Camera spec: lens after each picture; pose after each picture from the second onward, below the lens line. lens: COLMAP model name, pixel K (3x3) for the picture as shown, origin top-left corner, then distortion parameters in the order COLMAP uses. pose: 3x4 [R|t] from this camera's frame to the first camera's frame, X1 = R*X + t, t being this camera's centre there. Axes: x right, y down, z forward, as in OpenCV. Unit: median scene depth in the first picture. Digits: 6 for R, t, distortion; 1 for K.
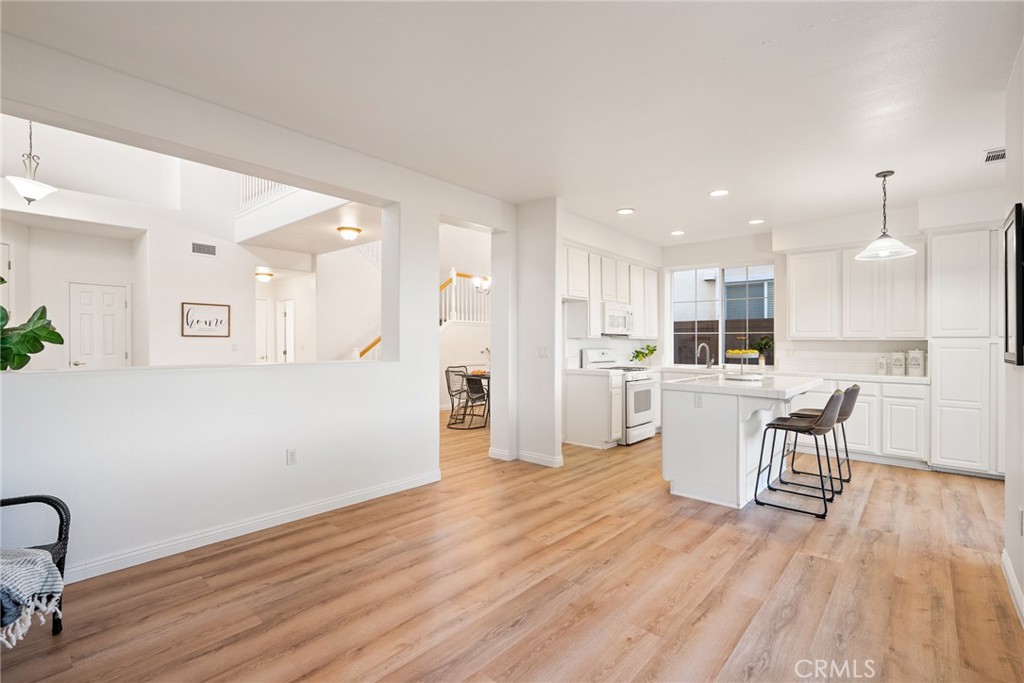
lens RADIAL K [[461.4, 0, 511.1], [0, 461.4, 345.9], [0, 0, 1]] dist [0.003997, 0.000352]
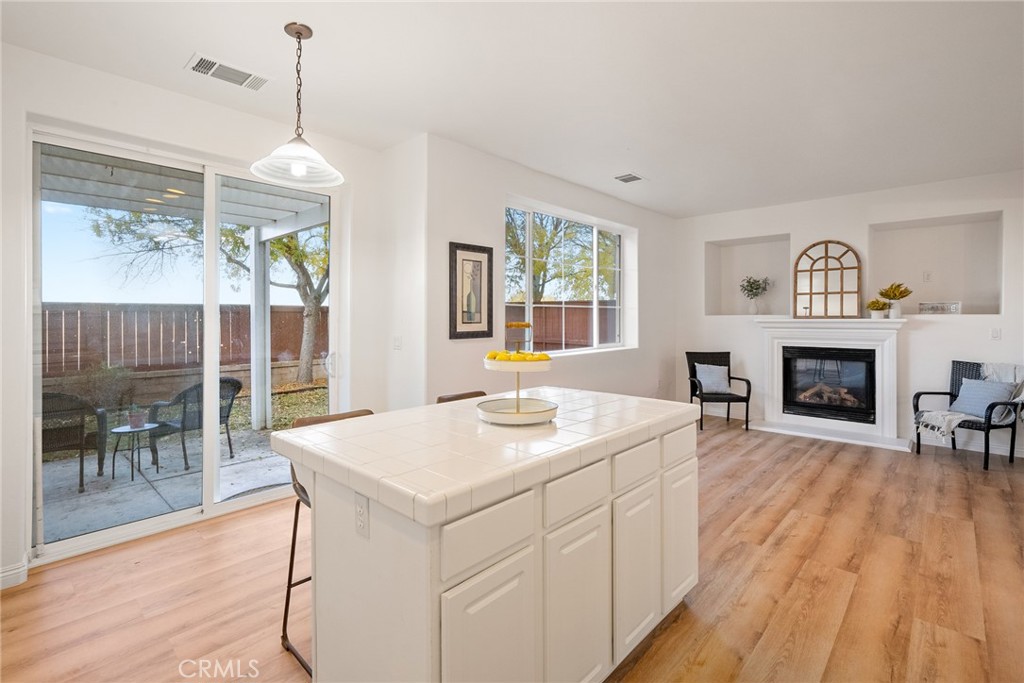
lens RADIAL K [[474.0, 0, 517.4], [0, 474.0, 322.1], [0, 0, 1]] dist [-0.000309, 0.000015]
pose [[-0.999922, -0.006498, 0.010676, 0.836350], [-0.006263, 0.999740, 0.021946, -0.049595], [-0.010816, 0.021878, -0.999702, 2.430965]]
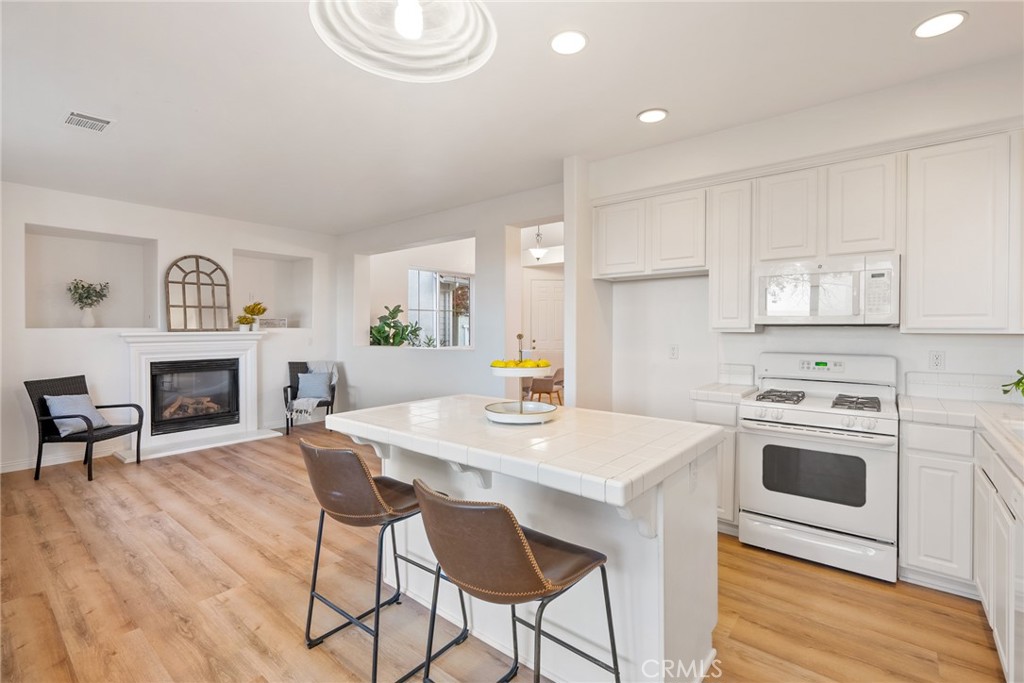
lens RADIAL K [[463.8, 0, 512.9], [0, 463.8, 333.3], [0, 0, 1]] dist [0.002542, 0.001587]
pose [[0.040951, 0.001045, -0.999161, 1.685192], [-0.008482, 0.999964, 0.000698, -0.032985], [0.999125, 0.008446, 0.040959, 1.628237]]
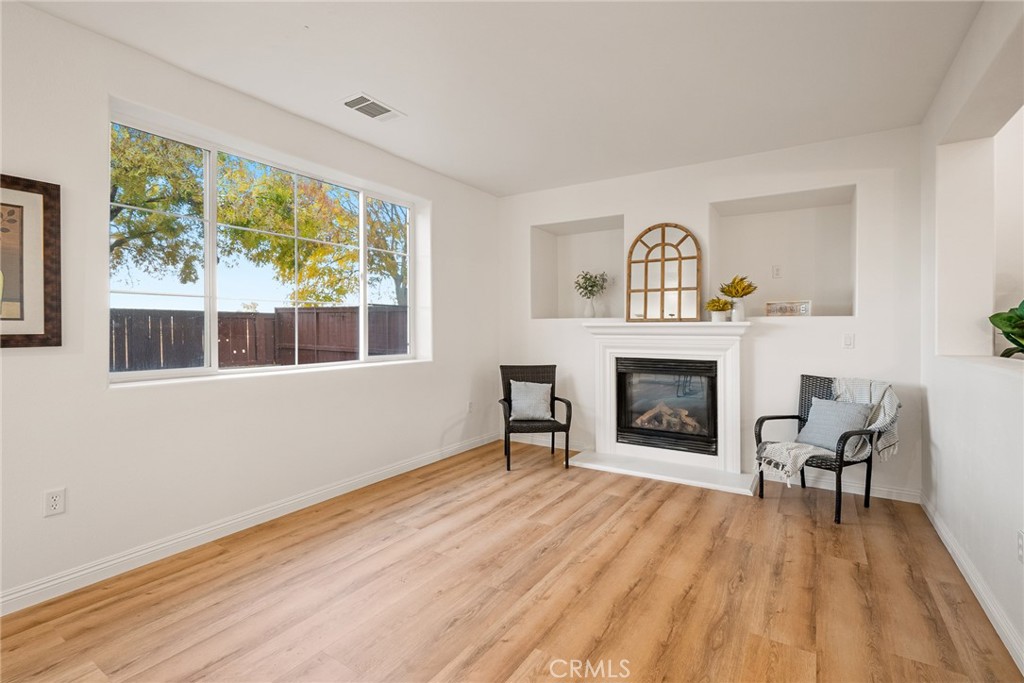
lens RADIAL K [[471.1, 0, 511.9], [0, 471.1, 330.2], [0, 0, 1]] dist [-0.003795, 0.000500]
pose [[-0.987861, -0.009475, -0.155053, 0.246823], [-0.011751, 0.999836, 0.013765, -0.015010], [0.154897, 0.015420, -0.987810, 1.839736]]
